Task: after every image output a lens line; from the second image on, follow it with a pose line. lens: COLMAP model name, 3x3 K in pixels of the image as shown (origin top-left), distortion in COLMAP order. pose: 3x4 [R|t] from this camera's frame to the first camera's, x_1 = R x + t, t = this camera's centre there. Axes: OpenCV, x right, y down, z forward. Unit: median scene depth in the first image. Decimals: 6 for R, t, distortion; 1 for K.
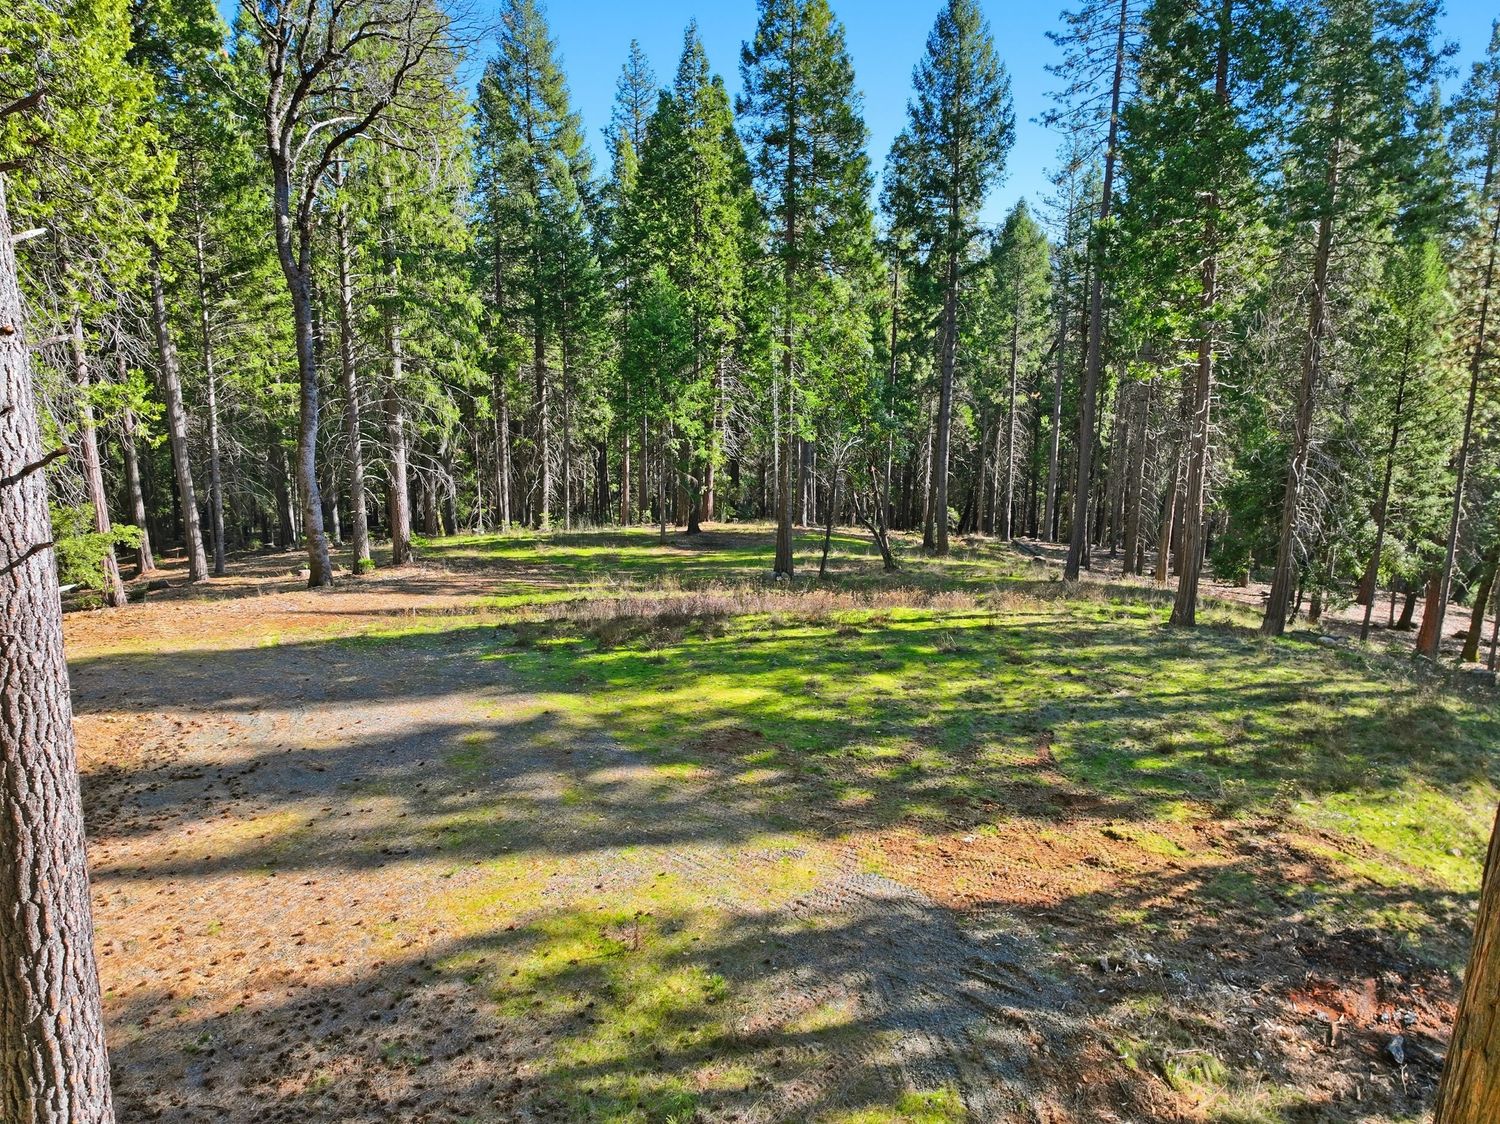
lens RADIAL K [[1058.2, 0, 748.4], [0, 1058.2, 564.3], [0, 0, 1]] dist [-0.001452, 0.016741]
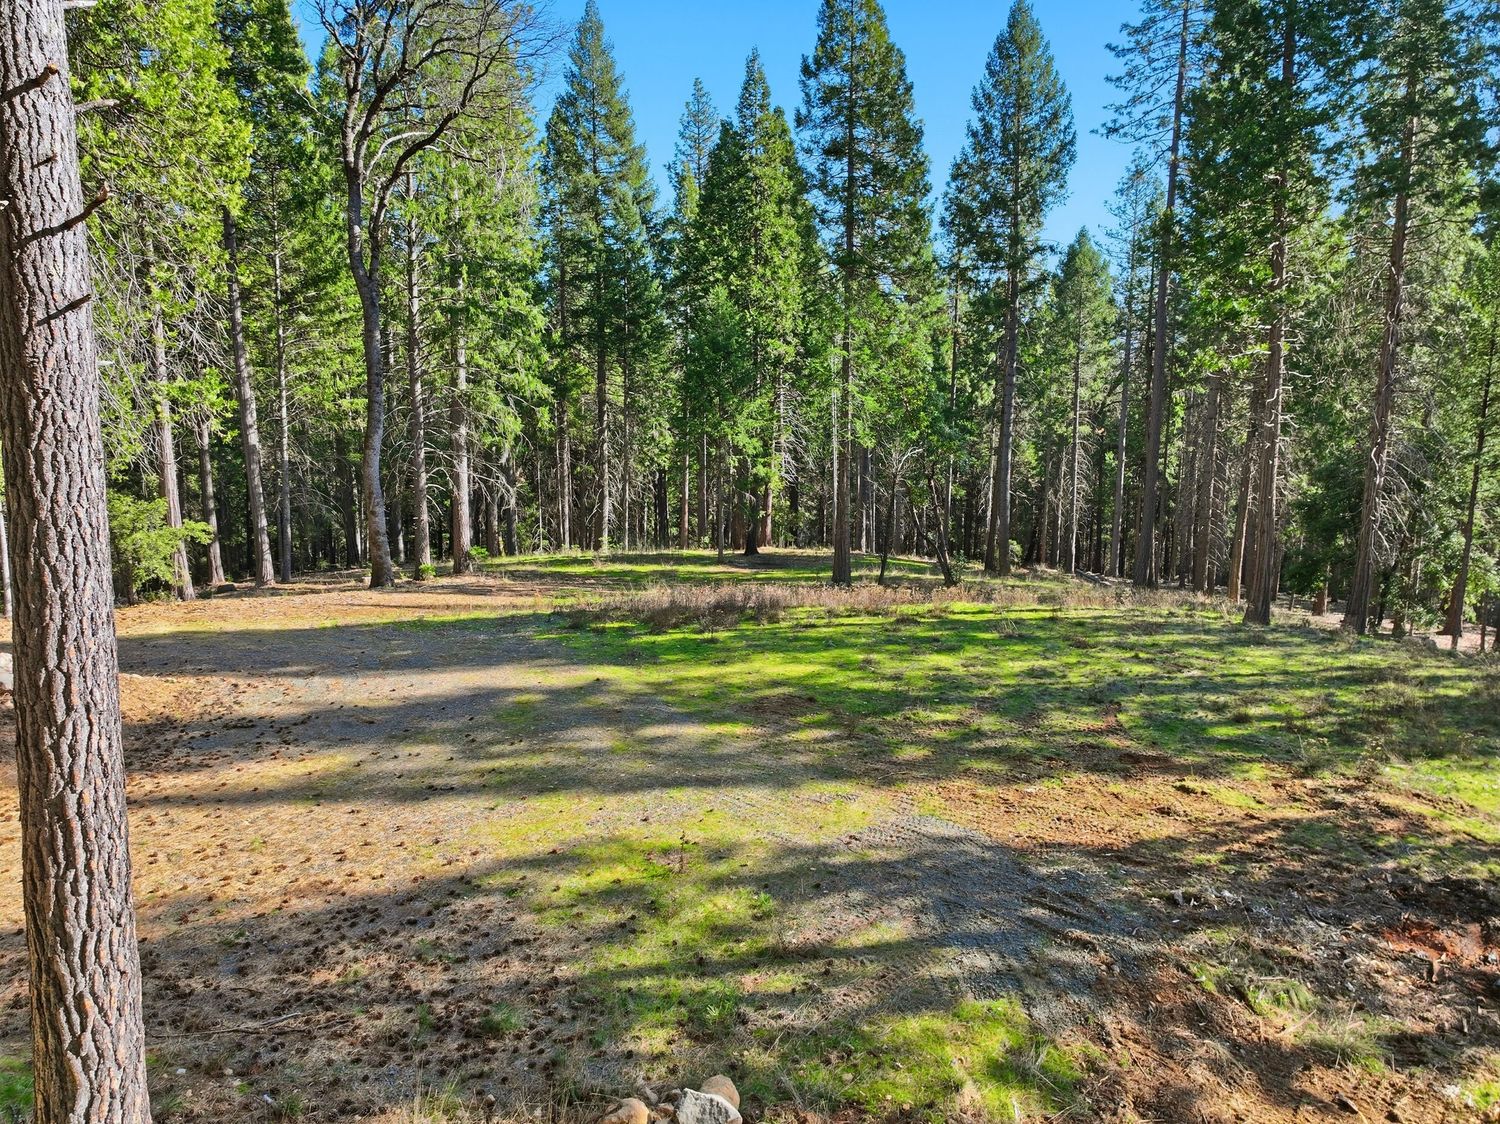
lens RADIAL K [[1058.2, 0, 748.1], [0, 1058.2, 564.1], [0, 0, 1]] dist [-0.001452, 0.016741]
pose [[0.998363, 0.005349, -0.056941, 0.004321], [-0.008370, 0.998562, -0.052946, 0.074052], [0.056576, 0.053336, 0.996973, 0.015723]]
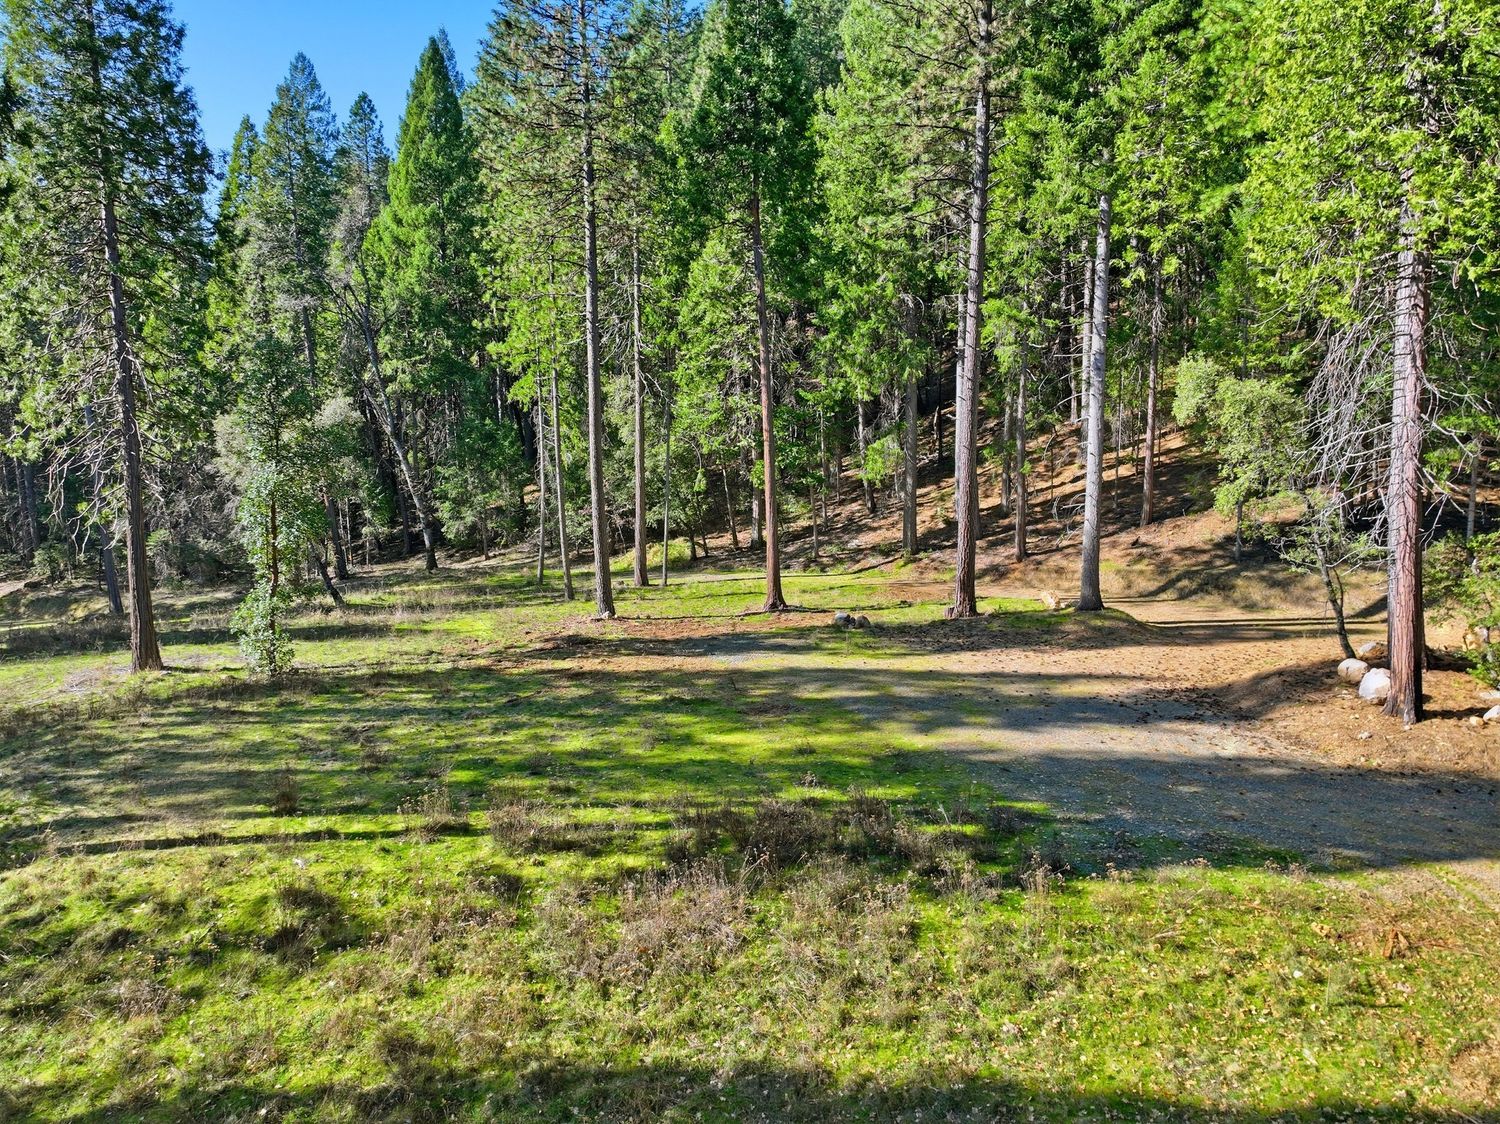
lens RADIAL K [[1058.2, 0, 760.6], [0, 1058.2, 565.5], [0, 0, 1]] dist [-0.001452, 0.016741]
pose [[-0.978269, -0.026664, 0.205618, -0.215980], [0.043934, 0.942521, 0.331247, -0.333205], [-0.202632, 0.333083, -0.920867, 1.739401]]
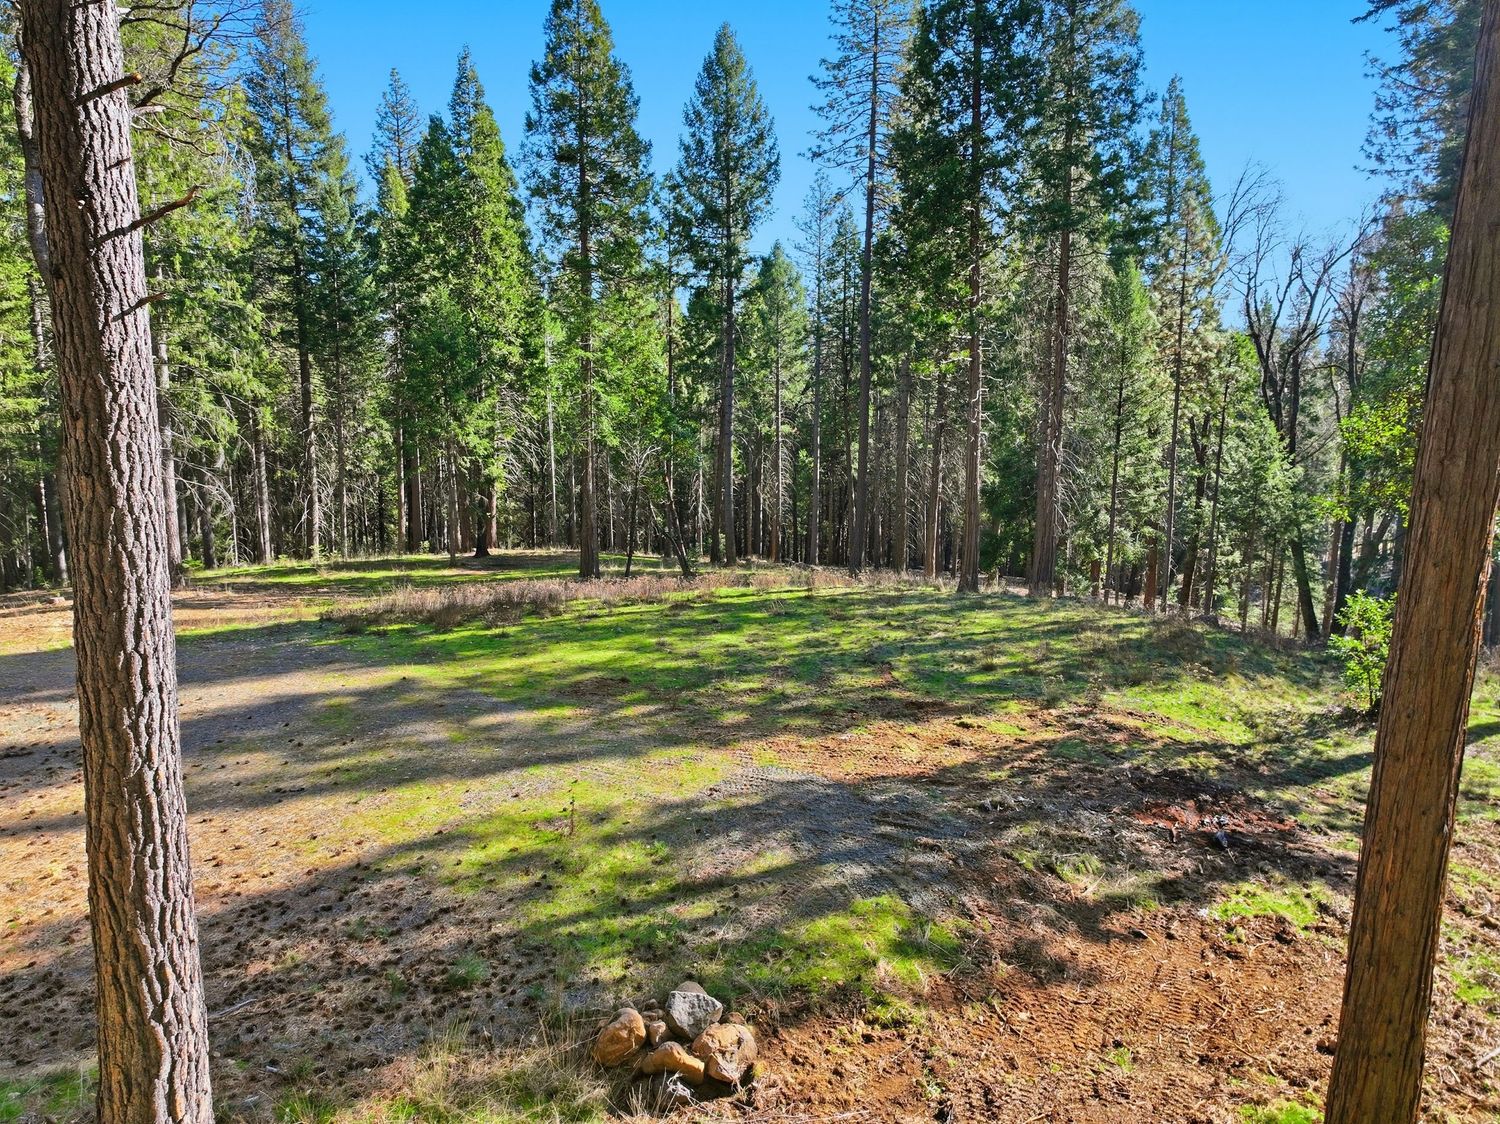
lens RADIAL K [[1058.2, 0, 748.8], [0, 1058.2, 564.3], [0, 0, 1]] dist [-0.001452, 0.016741]
pose [[0.971581, -0.039137, 0.233450, -0.093484], [0.051717, 0.997507, -0.048007, 0.086904], [-0.230989, 0.058716, 0.971183, -0.035256]]
